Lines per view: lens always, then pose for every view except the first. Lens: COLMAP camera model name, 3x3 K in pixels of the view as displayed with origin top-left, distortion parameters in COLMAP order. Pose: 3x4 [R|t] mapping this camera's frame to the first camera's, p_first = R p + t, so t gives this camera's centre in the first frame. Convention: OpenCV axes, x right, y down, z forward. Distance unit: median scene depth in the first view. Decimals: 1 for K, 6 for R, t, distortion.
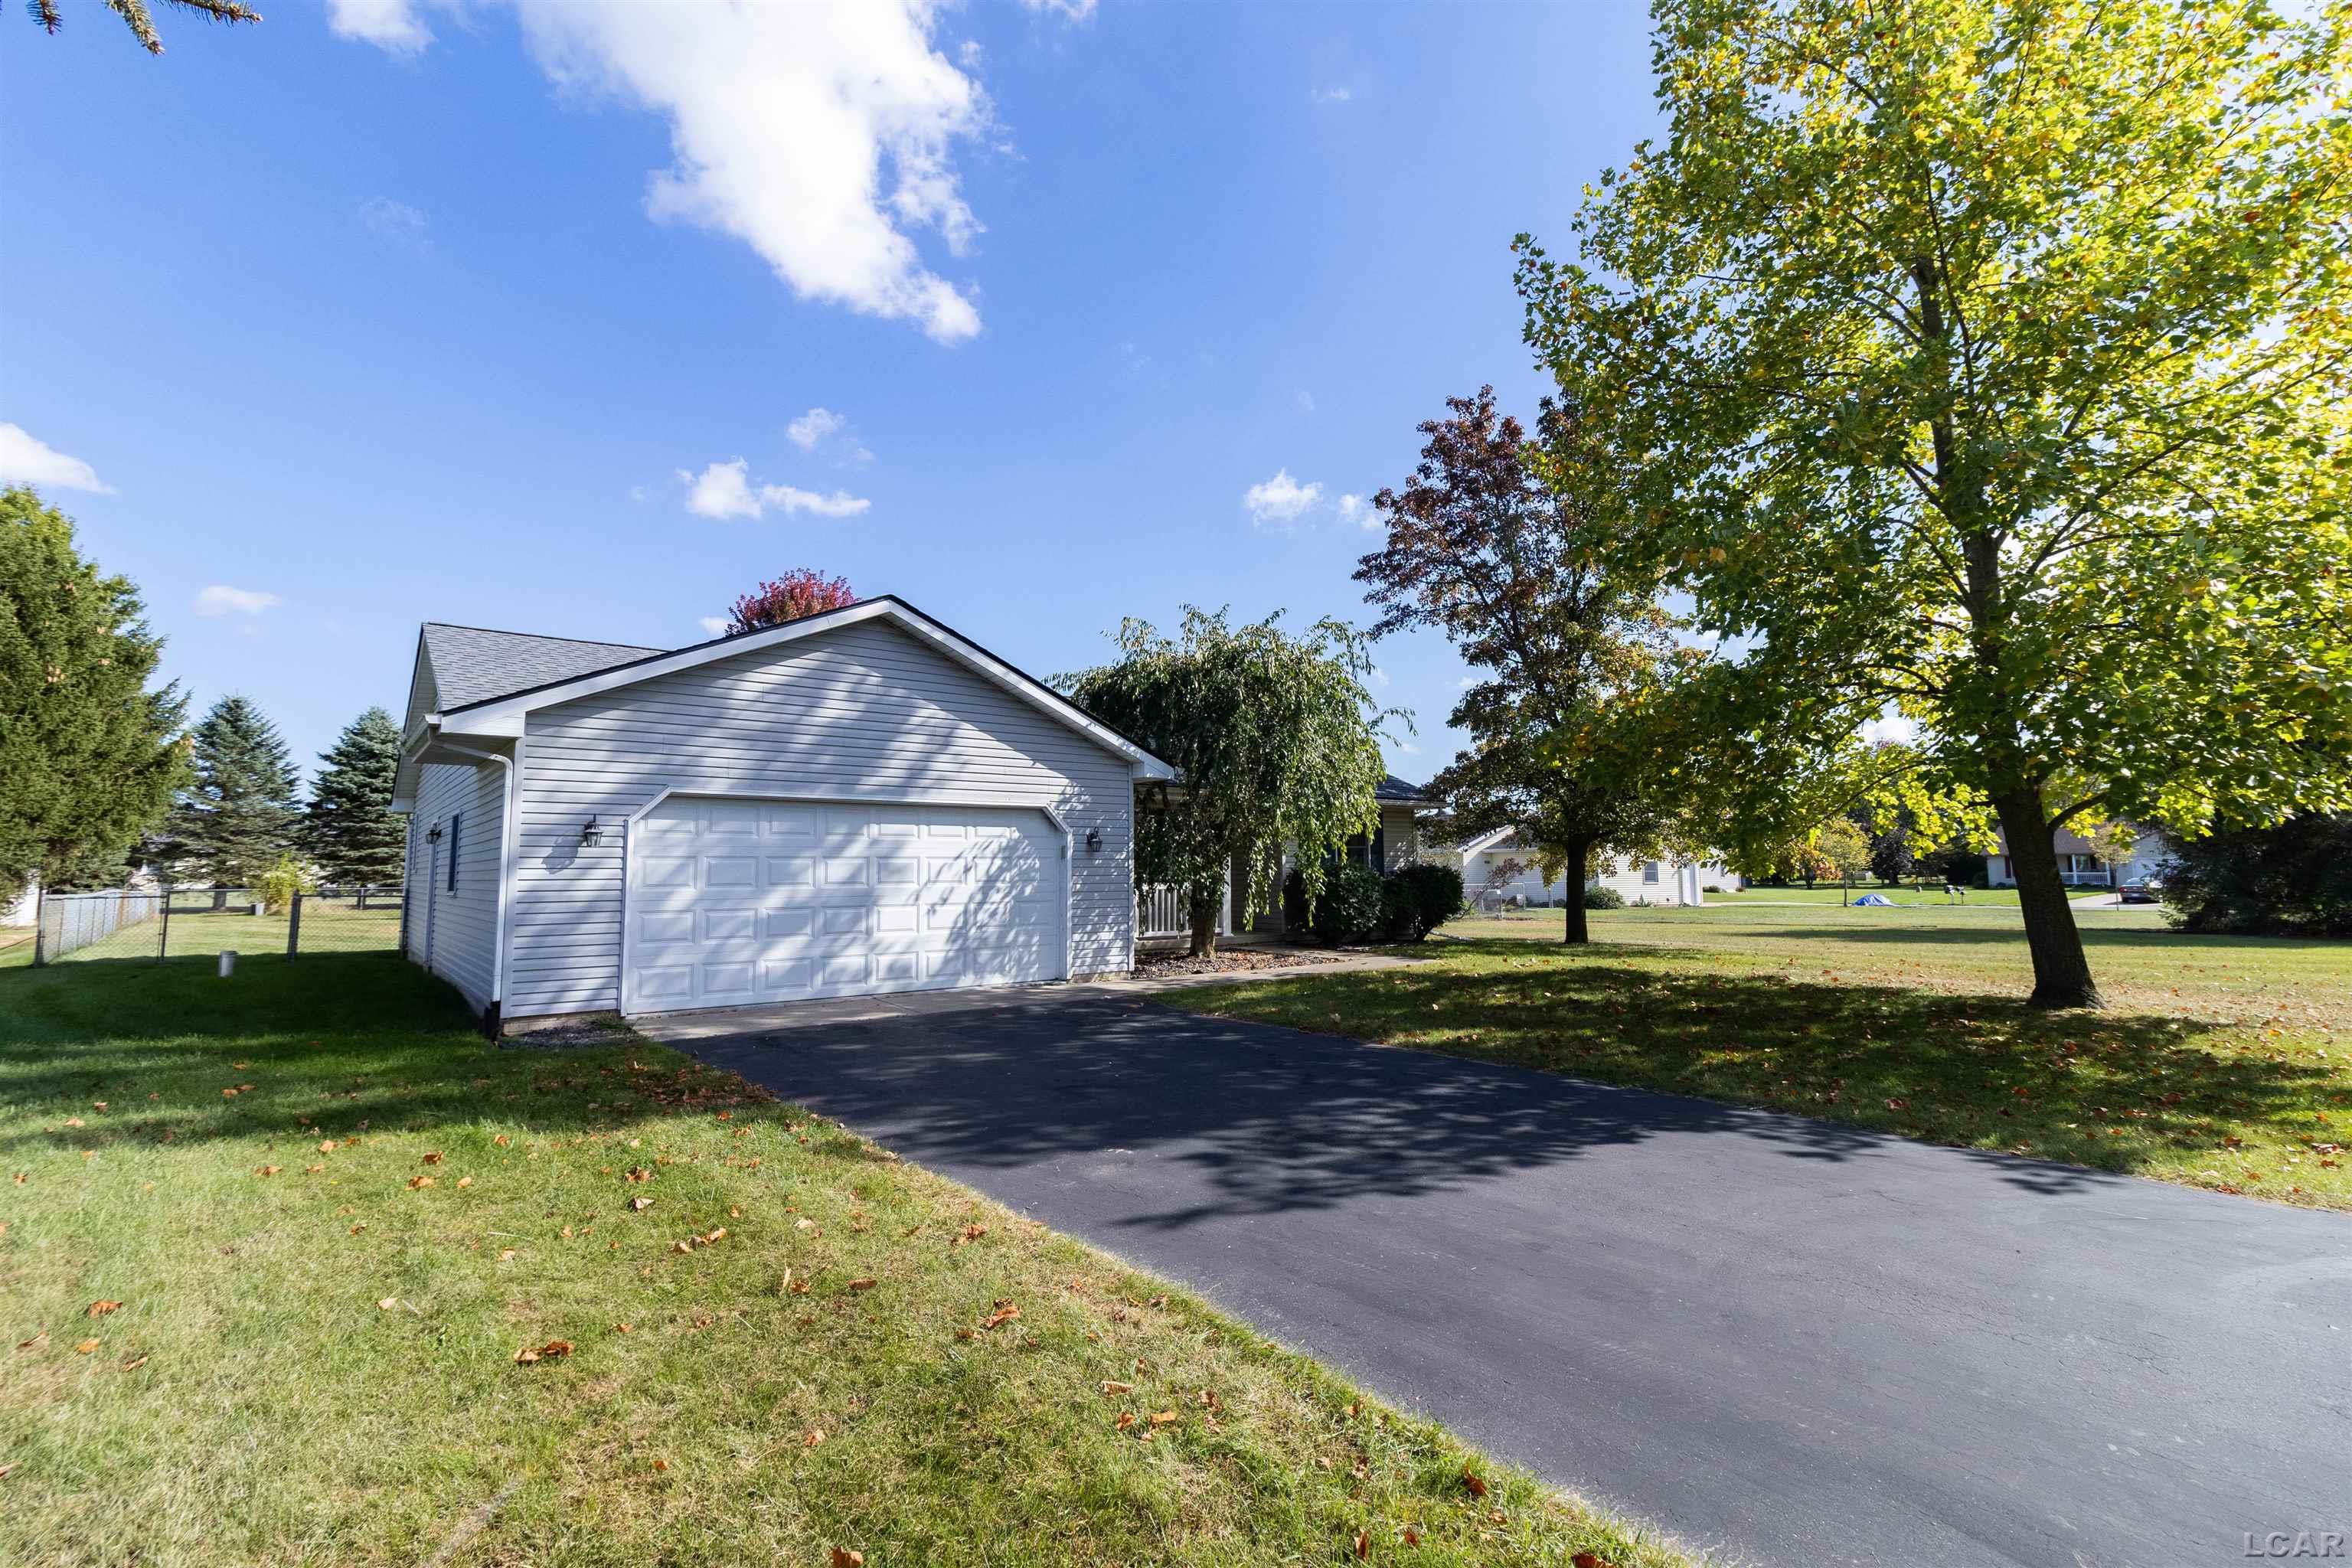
lens RADIAL K [[1084.1, 0, 1175.8], [0, 1084.1, 787.2], [0, 0, 1]] dist [-0.000393, 0.000117]
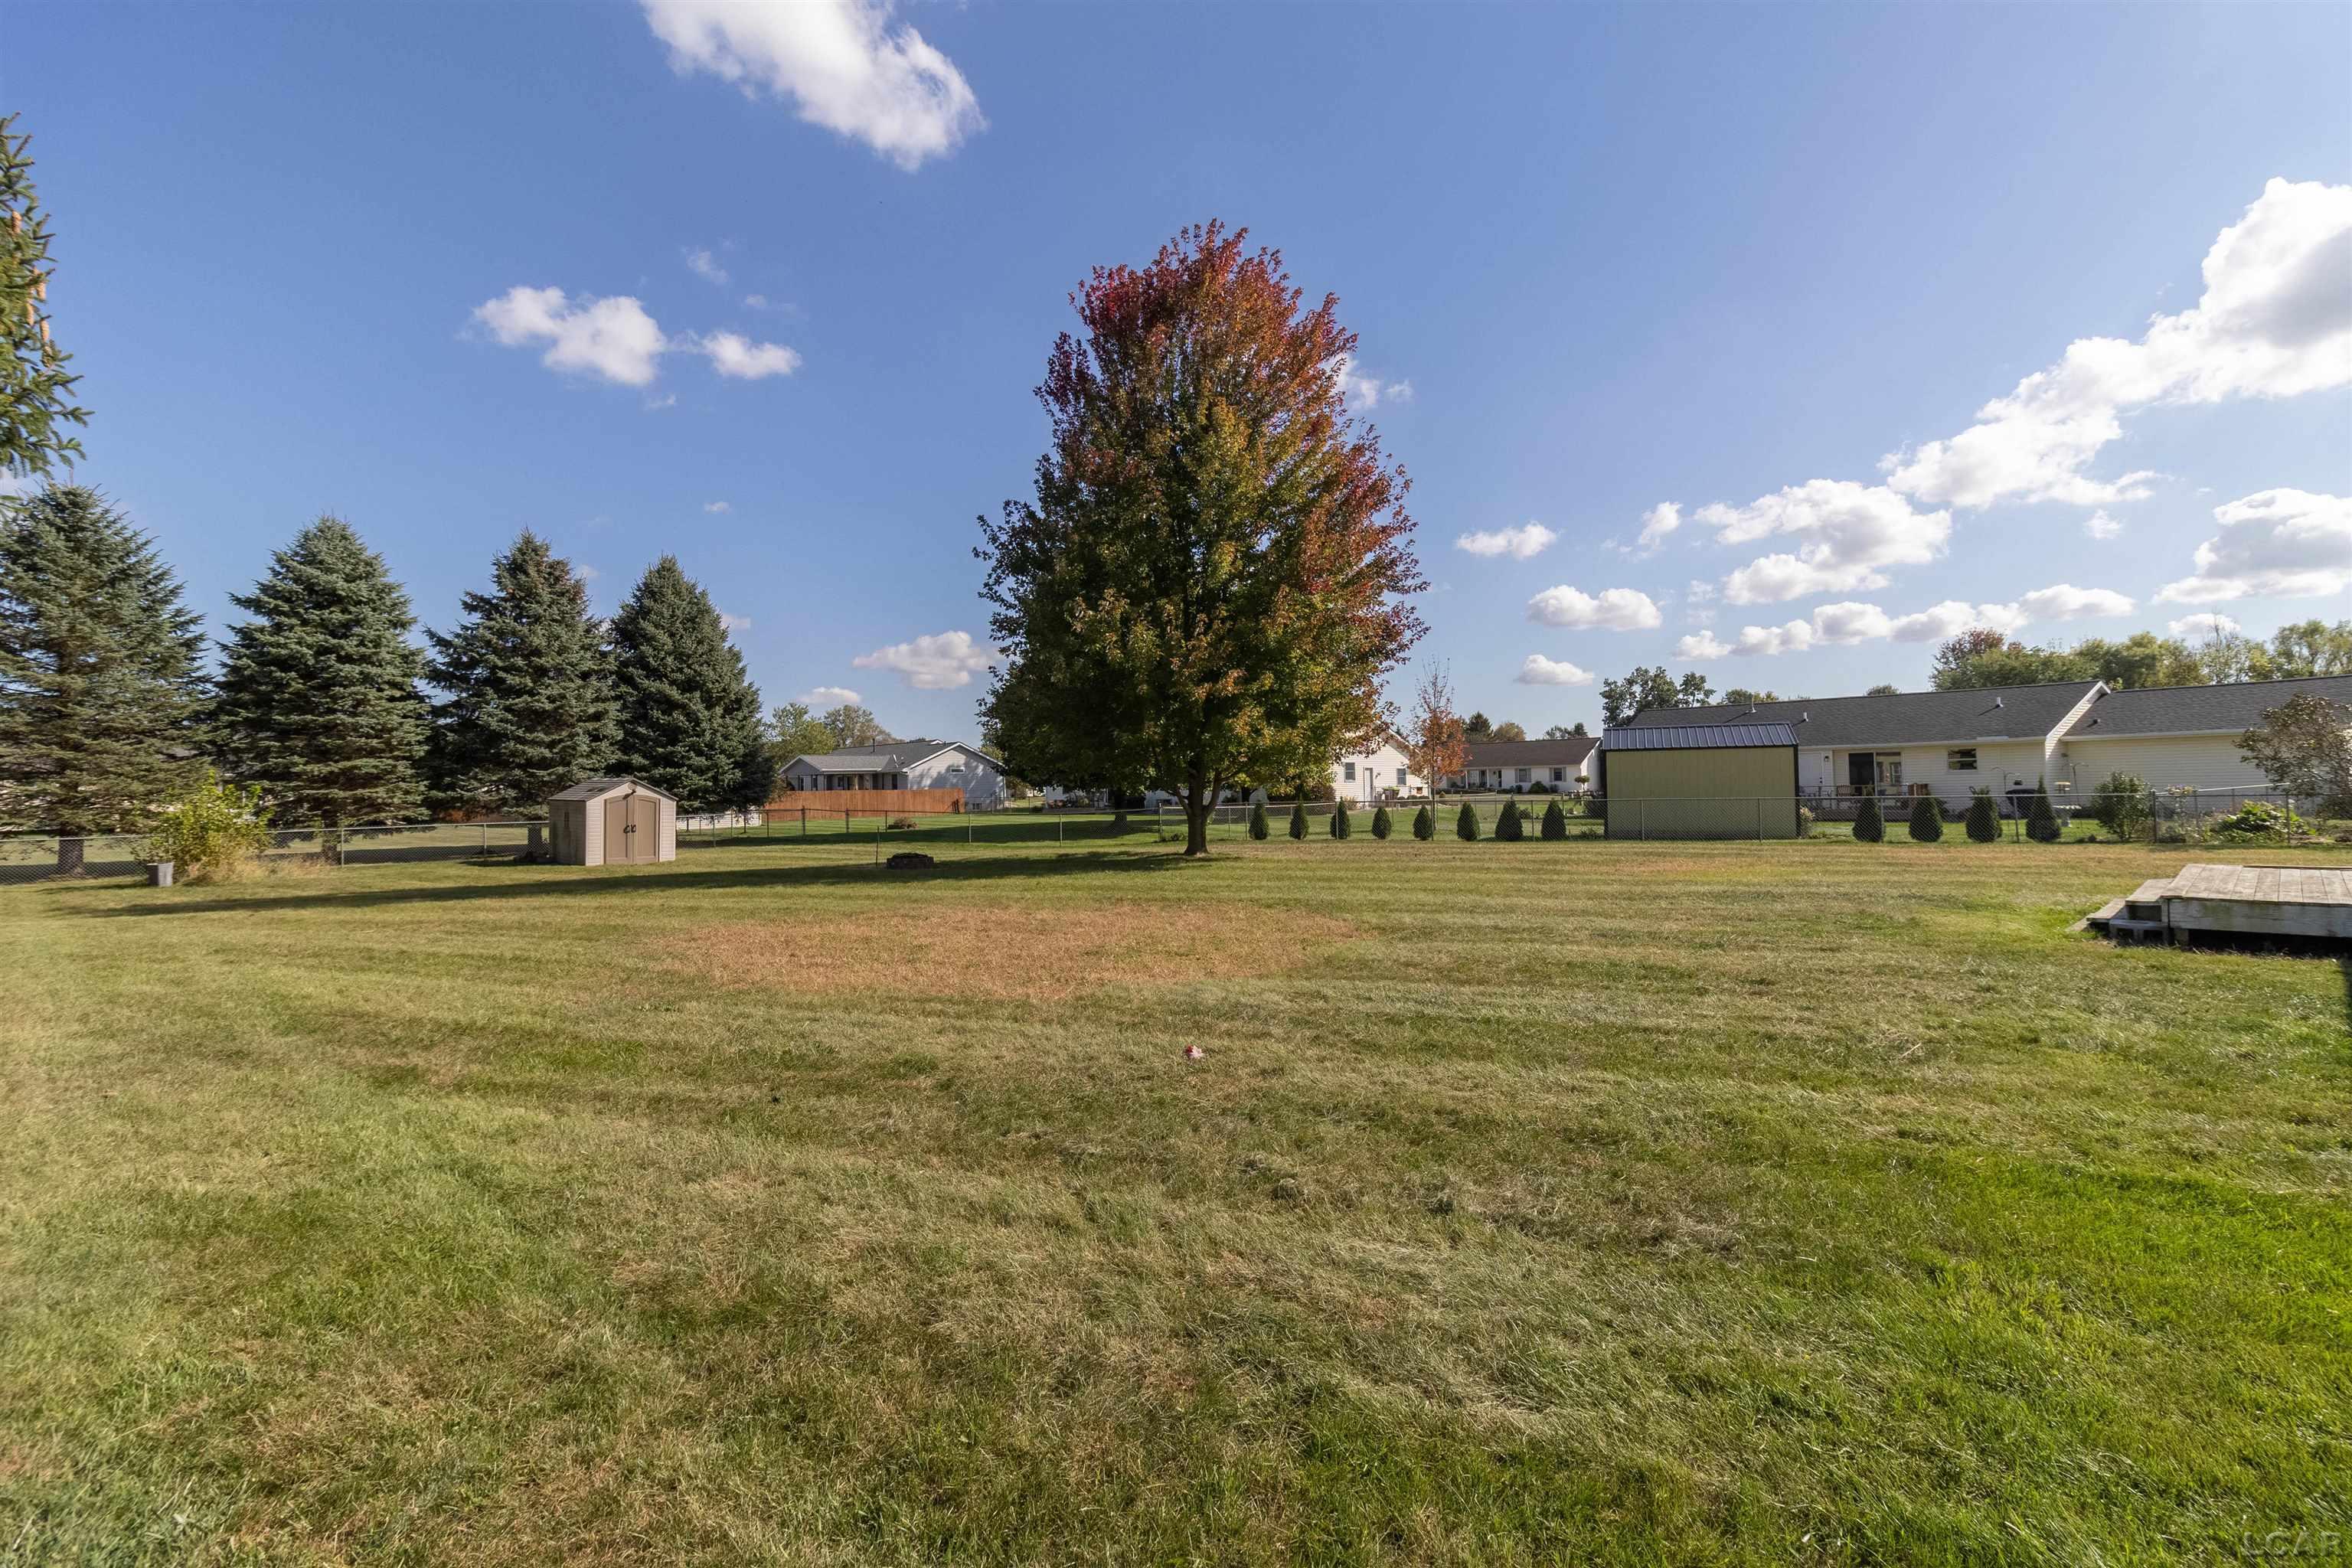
lens RADIAL K [[1084.1, 0, 1175.9], [0, 1084.1, 782.1], [0, 0, 1]] dist [-0.000393, 0.000117]
pose [[0.993751, -0.011727, 0.110999, -0.367805], [0.002888, 0.996834, 0.079463, 0.023797], [-0.111579, -0.078646, 0.990639, 0.376648]]
